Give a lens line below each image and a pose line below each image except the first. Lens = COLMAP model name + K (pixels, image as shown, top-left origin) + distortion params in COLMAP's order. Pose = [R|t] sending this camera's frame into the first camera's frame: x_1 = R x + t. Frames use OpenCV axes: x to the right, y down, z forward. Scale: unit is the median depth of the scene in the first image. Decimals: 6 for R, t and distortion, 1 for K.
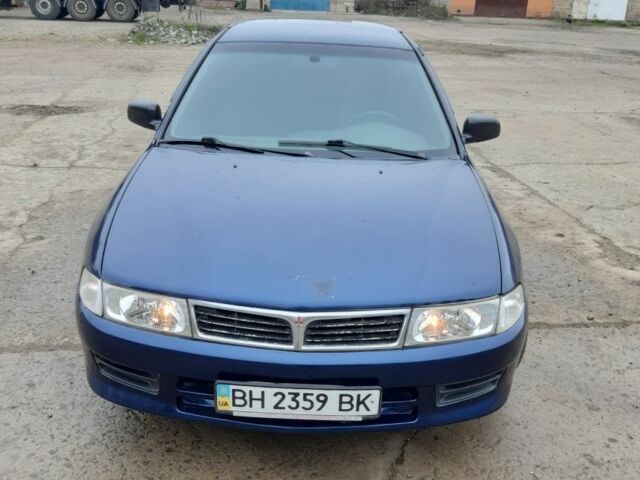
lens RADIAL K [[659.5, 0, 320.0], [0, 659.5, 240.0], [0, 0, 1]] dist [0.109911, -0.241188]
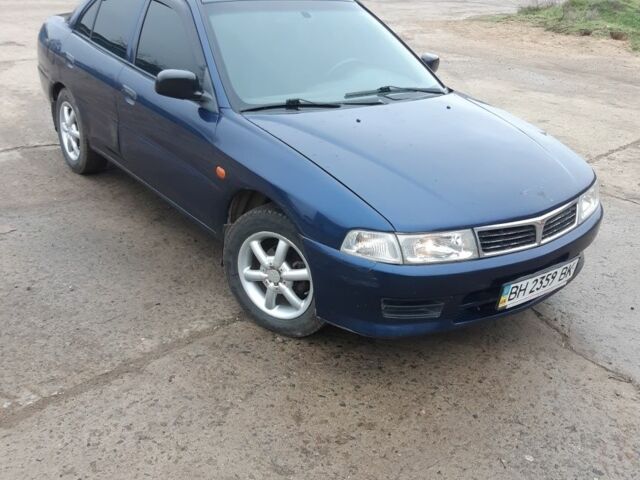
lens RADIAL K [[659.3, 0, 318.4], [0, 659.3, 241.3], [0, 0, 1]] dist [0.098030, -0.224564]
pose [[0.788360, -0.248134, 0.562954, -1.111982], [0.192587, 0.968601, 0.157234, -0.133384], [-0.584293, -0.015540, 0.811394, 0.177415]]
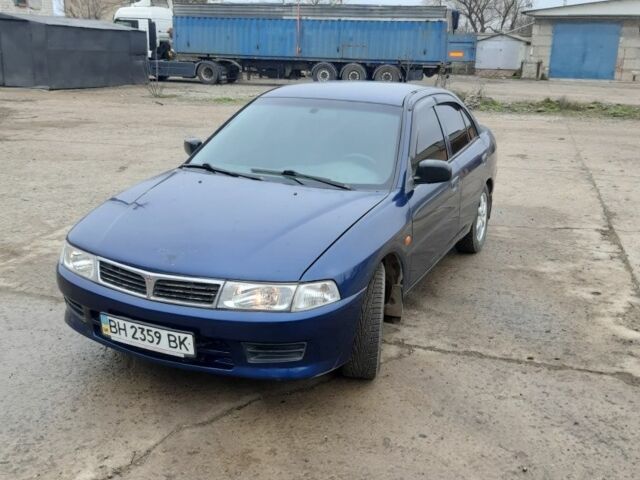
lens RADIAL K [[659.5, 0, 320.0], [0, 659.5, 240.0], [0, 0, 1]] dist [0.109911, -0.241188]
pose [[0.908117, 0.098567, -0.406949, 0.864566], [-0.137241, 0.988277, -0.066887, 0.084174], [0.395586, 0.116591, 0.910999, -0.177831]]
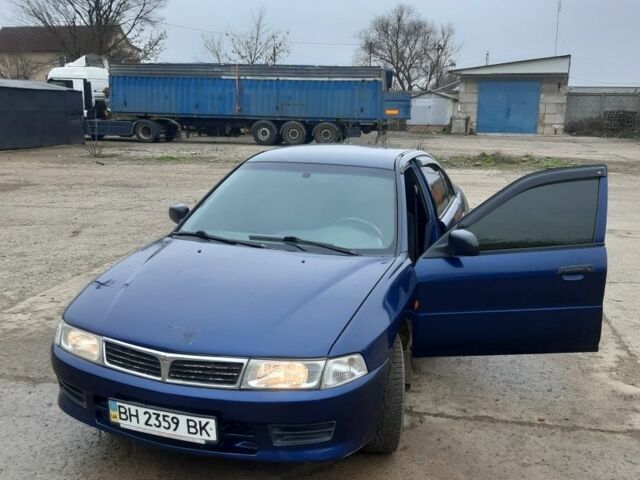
lens RADIAL K [[659.3, 0, 318.4], [0, 659.3, 241.3], [0, 0, 1]] dist [0.098030, -0.224564]
pose [[0.945211, 0.040526, -0.323935, 0.677883], [-0.095345, 0.983272, -0.155195, 0.064877], [0.312227, 0.177578, 0.933263, -0.207194]]
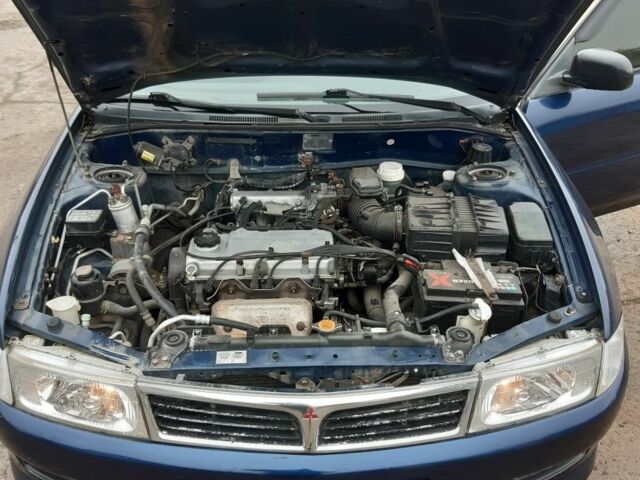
lens RADIAL K [[659.3, 0, 318.4], [0, 659.3, 241.3], [0, 0, 1]] dist [0.098030, -0.224564]
pose [[0.998476, -0.047822, 0.027537, -0.033403], [0.042946, 0.986756, 0.156426, -0.143877], [-0.034653, -0.155005, 0.987306, 0.370510]]
